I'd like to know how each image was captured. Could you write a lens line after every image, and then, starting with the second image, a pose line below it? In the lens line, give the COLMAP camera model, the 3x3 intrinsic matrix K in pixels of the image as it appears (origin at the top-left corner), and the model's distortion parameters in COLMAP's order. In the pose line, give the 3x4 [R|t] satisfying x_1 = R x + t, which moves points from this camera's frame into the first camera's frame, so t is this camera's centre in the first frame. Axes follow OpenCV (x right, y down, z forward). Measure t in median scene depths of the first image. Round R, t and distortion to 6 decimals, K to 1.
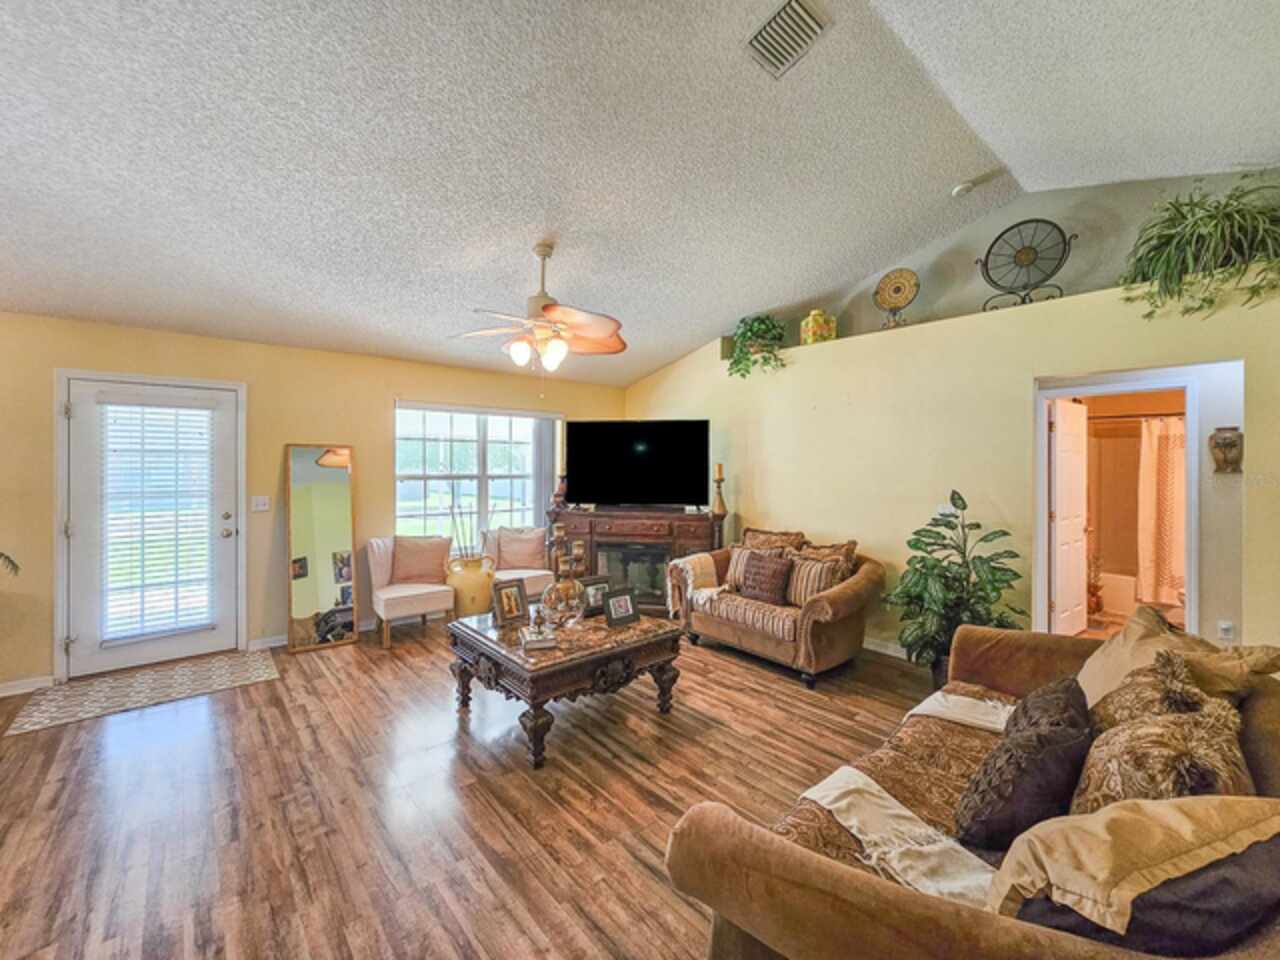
lens RADIAL K [[544.6, 0, 640.7], [0, 544.6, 464.3], [0, 0, 1]] dist [-0.004041, 0.000616]
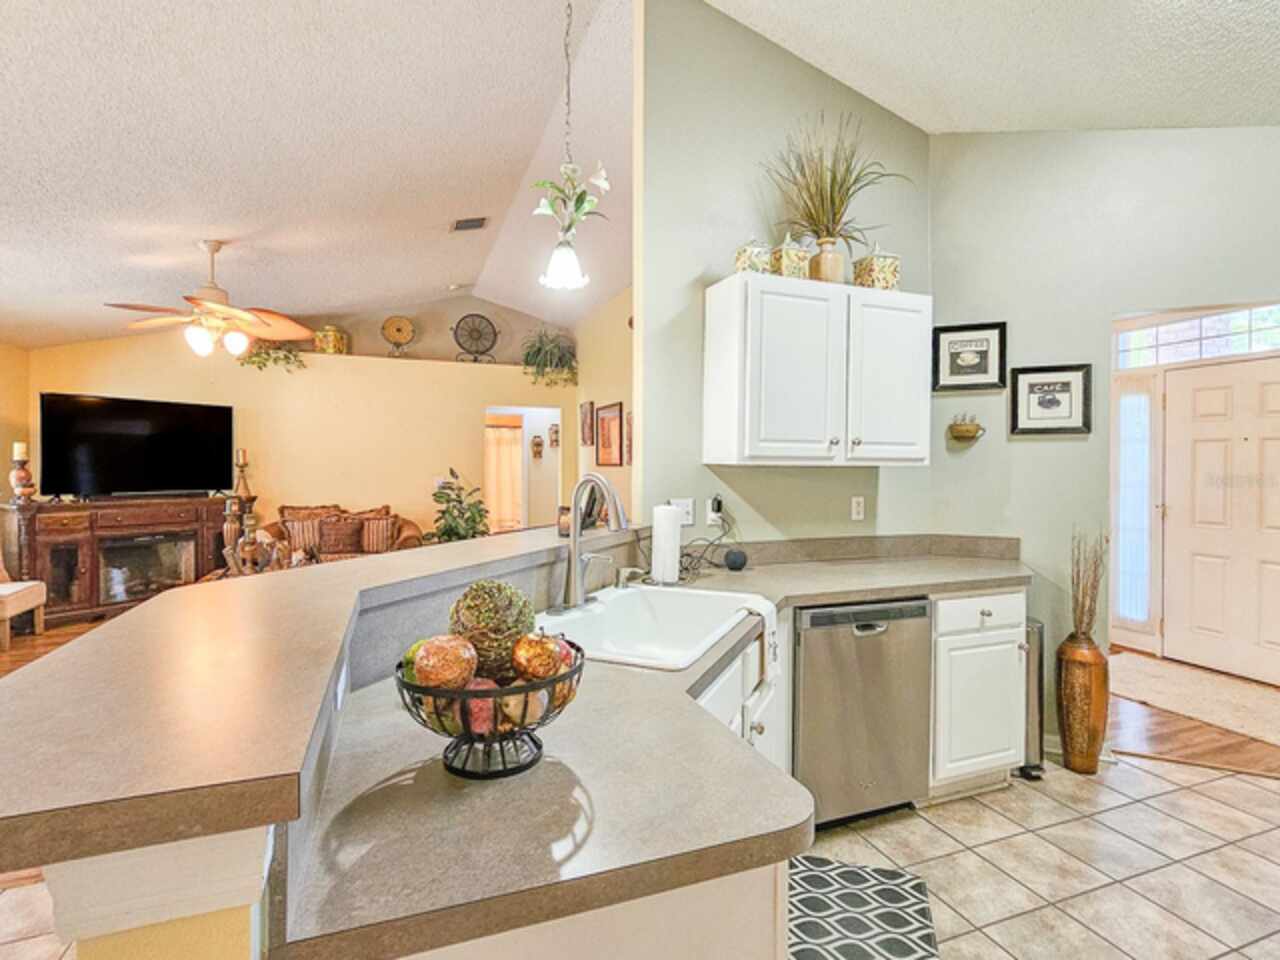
lens RADIAL K [[639.1, 0, 647.4], [0, 639.1, 466.3], [0, 0, 1]] dist [-0.005541, -0.001259]
pose [[0.320763, -0.005085, 0.947146, -0.838198], [-0.001947, 0.999980, 0.006028, 0.024880], [-0.947157, -0.003778, 0.320747, -0.151132]]
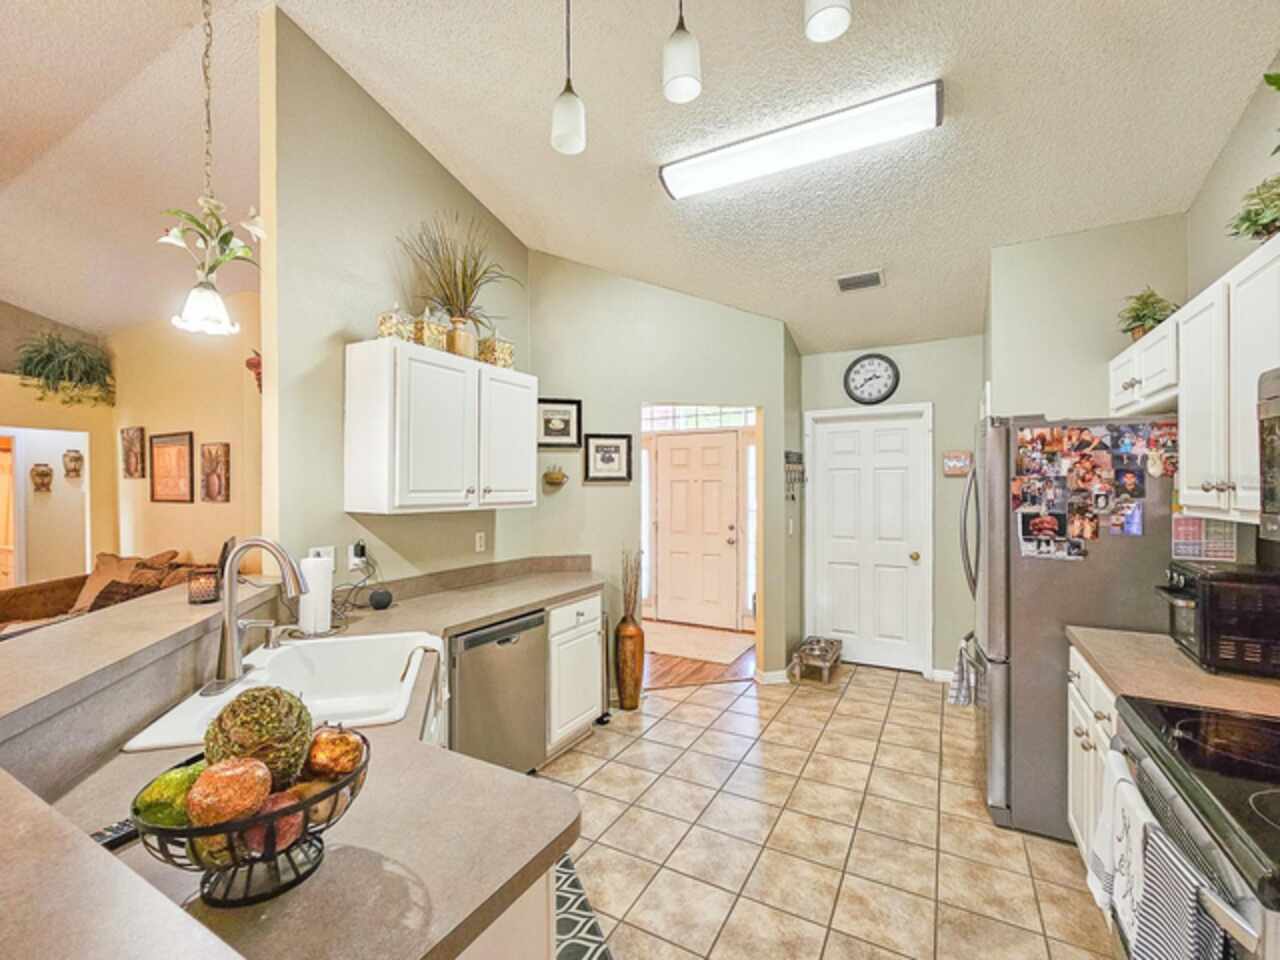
lens RADIAL K [[544.6, 0, 644.0], [0, 544.6, 490.5], [0, 0, 1]] dist [-0.004041, 0.000616]
pose [[-0.365625, -0.007834, 0.930729, -0.856503], [0.002908, 0.999950, 0.009559, 0.001888], [-0.930758, 0.006201, -0.365584, -0.089042]]
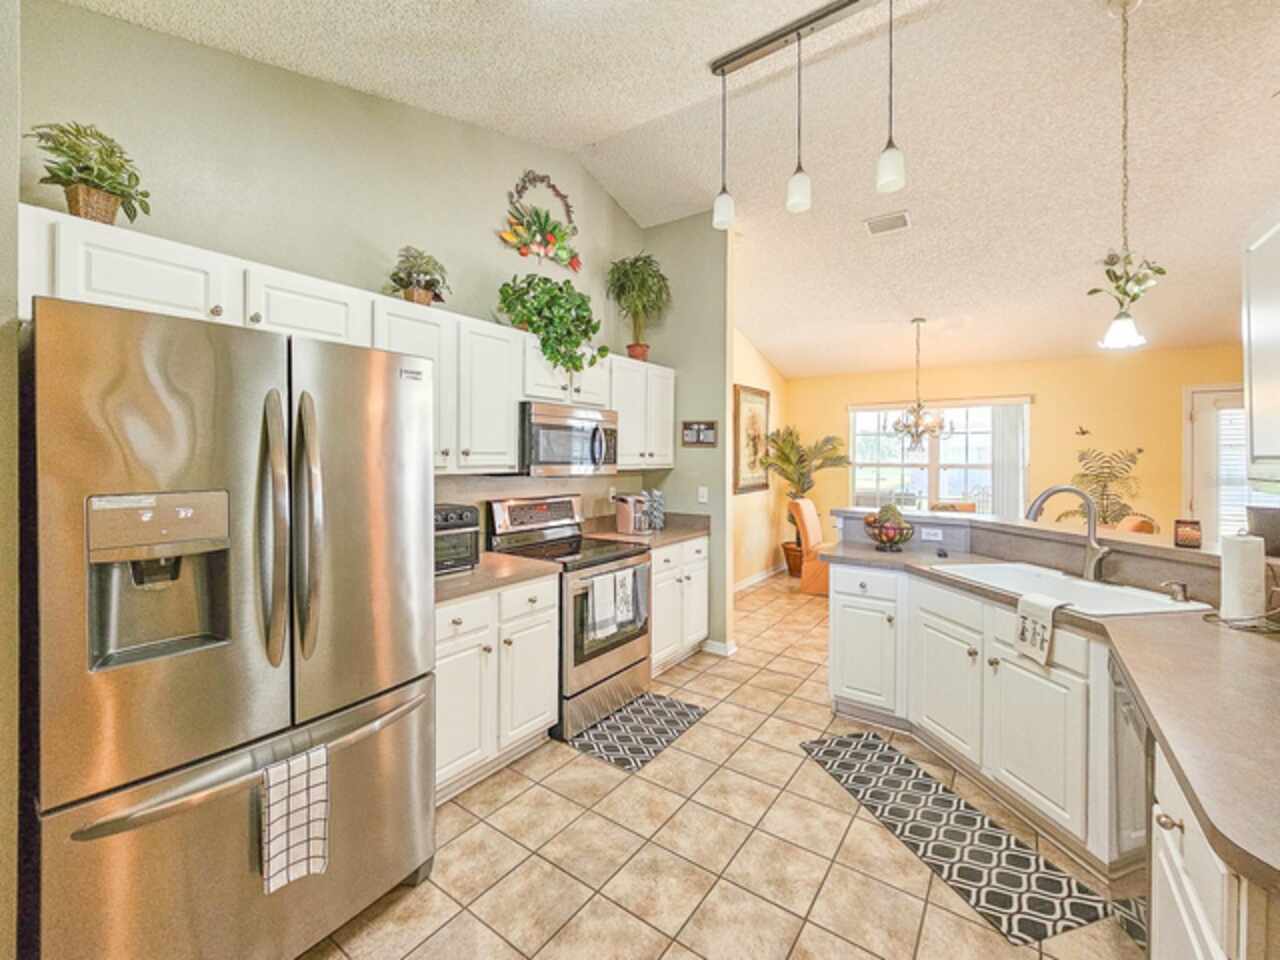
lens RADIAL K [[544.6, 0, 624.2], [0, 544.6, 466.7], [0, 0, 1]] dist [-0.004041, 0.000616]
pose [[0.231717, 0.015198, -0.972664, -0.111336], [-0.004510, 0.999884, 0.014549, 0.009369], [0.972773, 0.001016, 0.231759, -0.508192]]
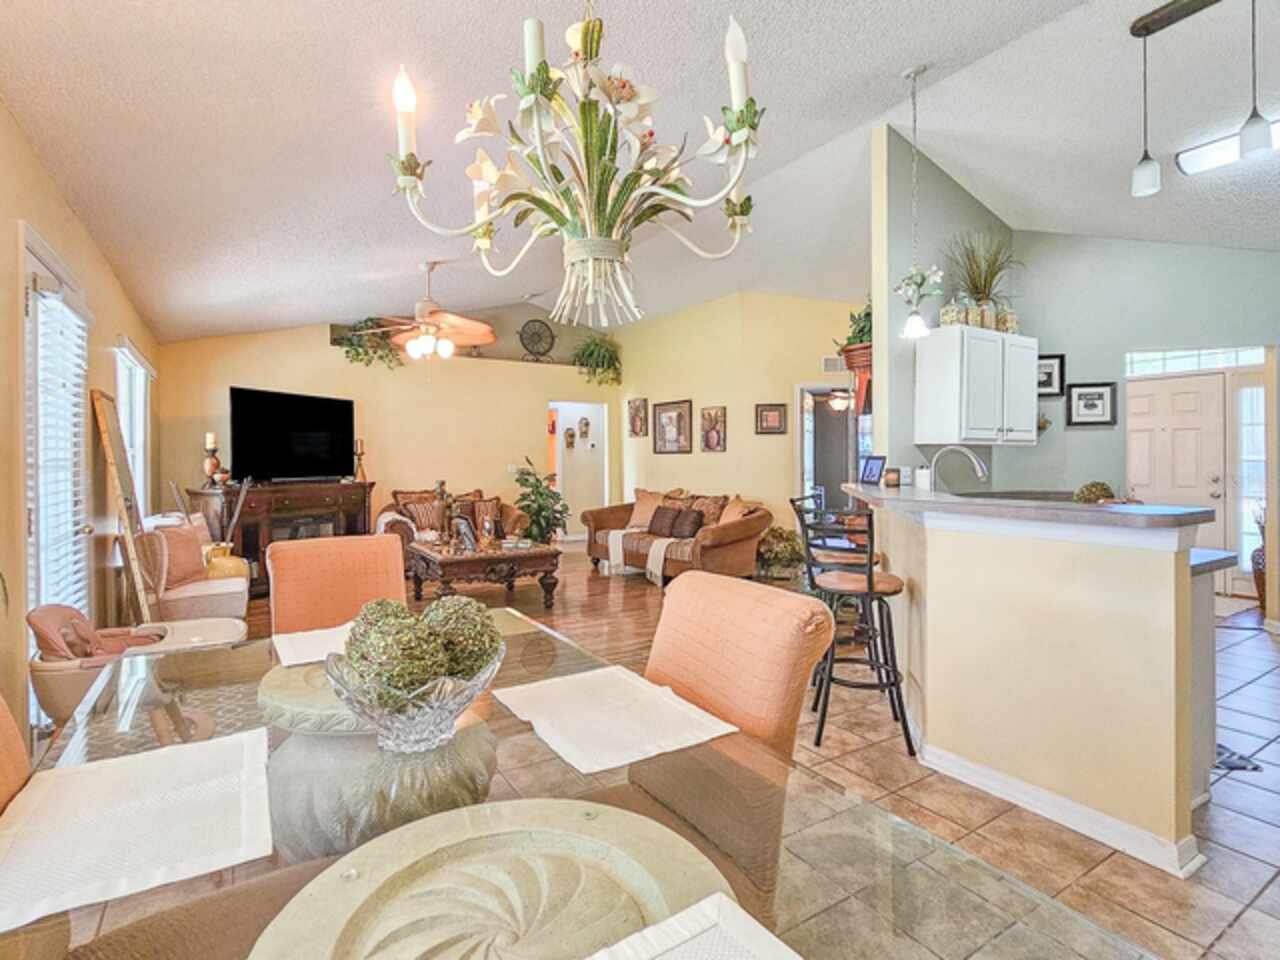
lens RADIAL K [[639.1, 0, 638.5], [0, 639.1, 454.7], [0, 0, 1]] dist [-0.005541, -0.001259]
pose [[0.135727, 0.001320, 0.990745, -1.206471], [0.005509, 0.999983, -0.002087, 0.040157], [-0.990731, 0.005741, 0.135717, 0.245661]]
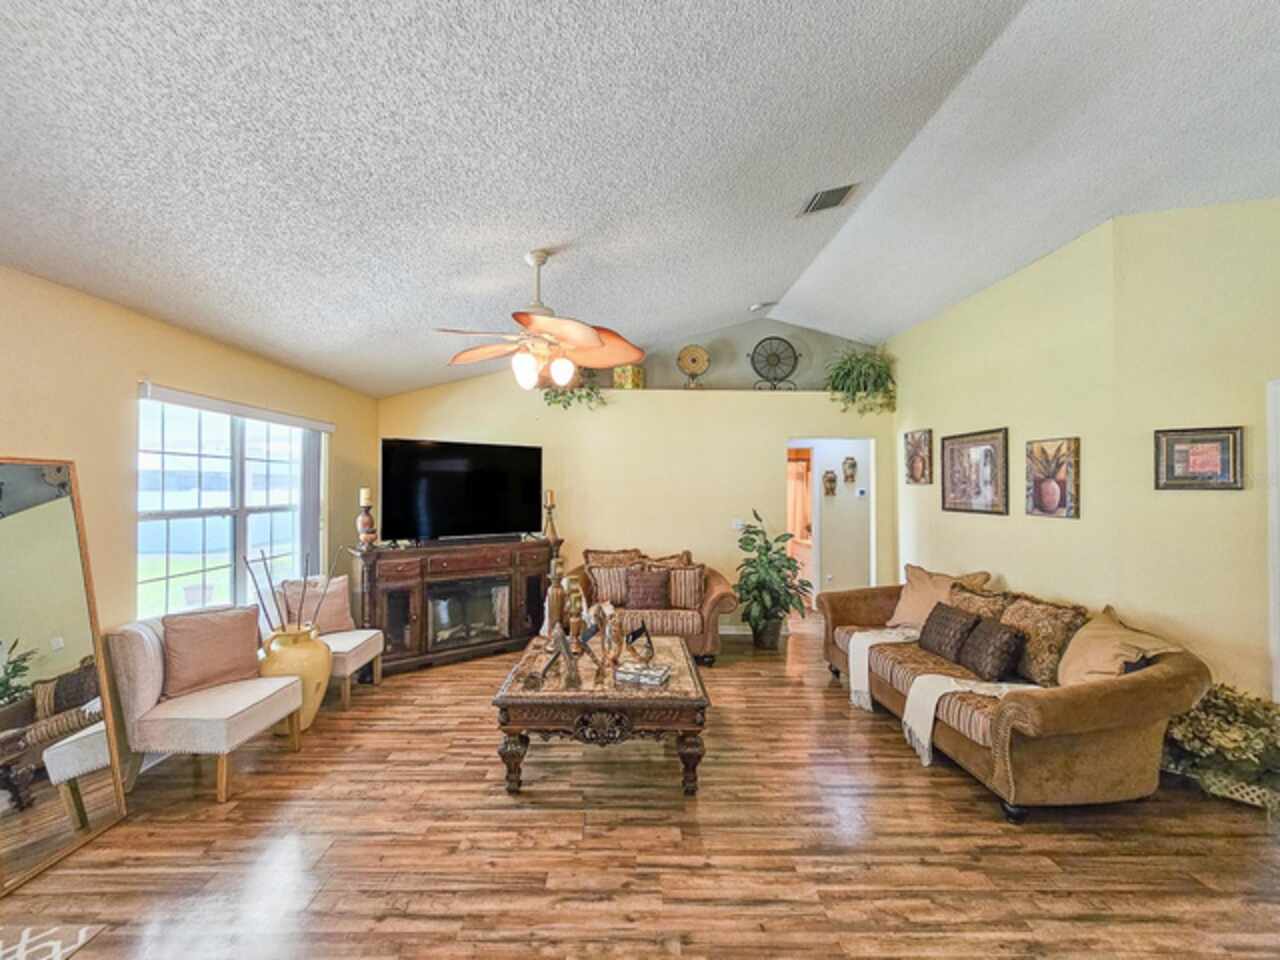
lens RADIAL K [[544.6, 0, 631.7], [0, 544.6, 480.0], [0, 0, 1]] dist [-0.004041, 0.000616]
pose [[0.636465, 0.011954, 0.771213, -0.595994], [-0.003093, 0.999911, -0.012946, -0.008510], [-0.771299, 0.005855, 0.636446, 0.245492]]
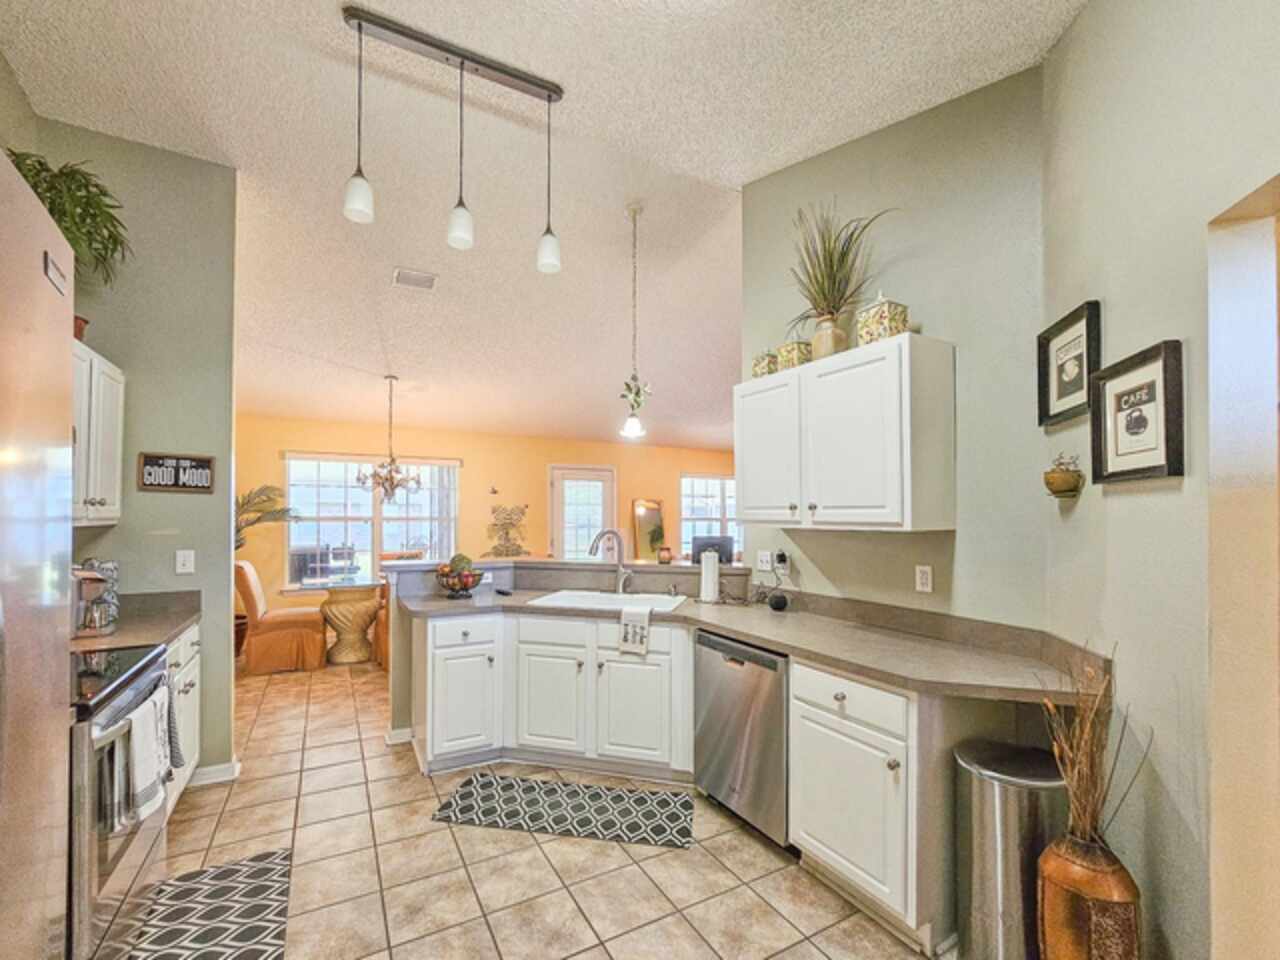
lens RADIAL K [[544.6, 0, 617.2], [0, 544.6, 514.8], [0, 0, 1]] dist [-0.004041, 0.000616]
pose [[0.980119, 0.000225, -0.198412, -0.333953], [-0.000804, 0.999996, -0.002839, 0.015481], [0.198411, 0.002942, 0.980115, -0.672123]]
